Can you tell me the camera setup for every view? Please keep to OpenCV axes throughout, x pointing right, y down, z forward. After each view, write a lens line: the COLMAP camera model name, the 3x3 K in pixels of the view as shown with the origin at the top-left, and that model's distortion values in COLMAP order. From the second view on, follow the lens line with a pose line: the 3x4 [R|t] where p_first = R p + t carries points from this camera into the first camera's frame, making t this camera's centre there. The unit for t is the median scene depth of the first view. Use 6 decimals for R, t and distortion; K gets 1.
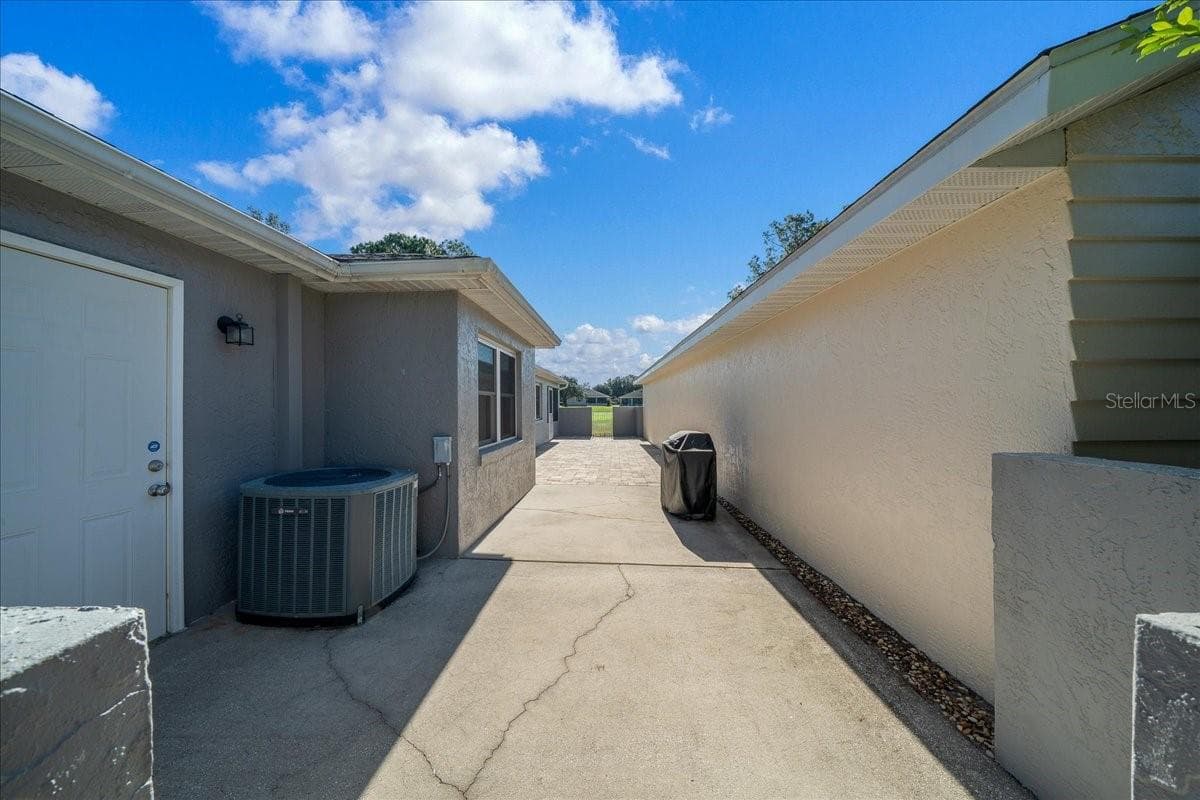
lens RADIAL K [[405.8, 0, 605.1], [0, 405.8, 393.6], [0, 0, 1]] dist [-0.003236, -0.000183]
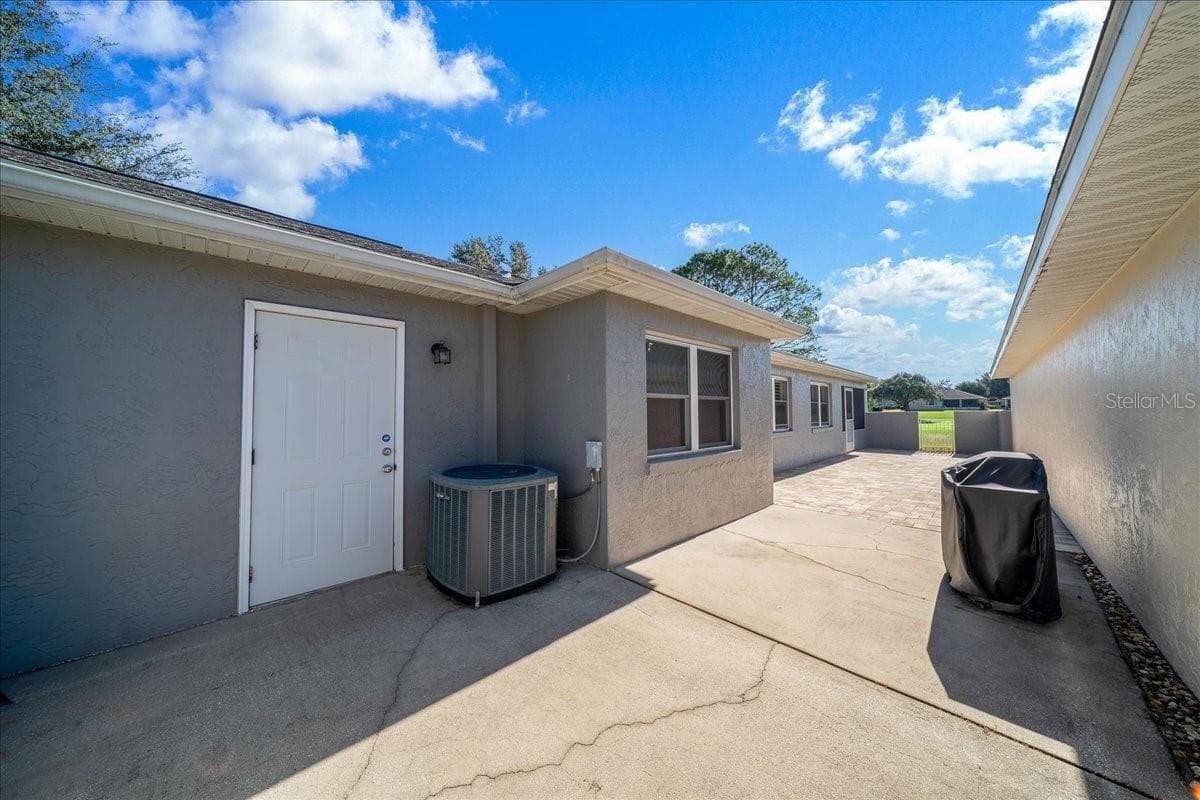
lens RADIAL K [[405.8, 0, 605.1], [0, 405.8, 393.6], [0, 0, 1]] dist [-0.003236, -0.000183]
pose [[0.731902, -0.030081, -0.680746, 0.280923], [0.021961, 0.999547, -0.020557, 0.010797], [0.681056, 0.000096, 0.732231, 0.287963]]
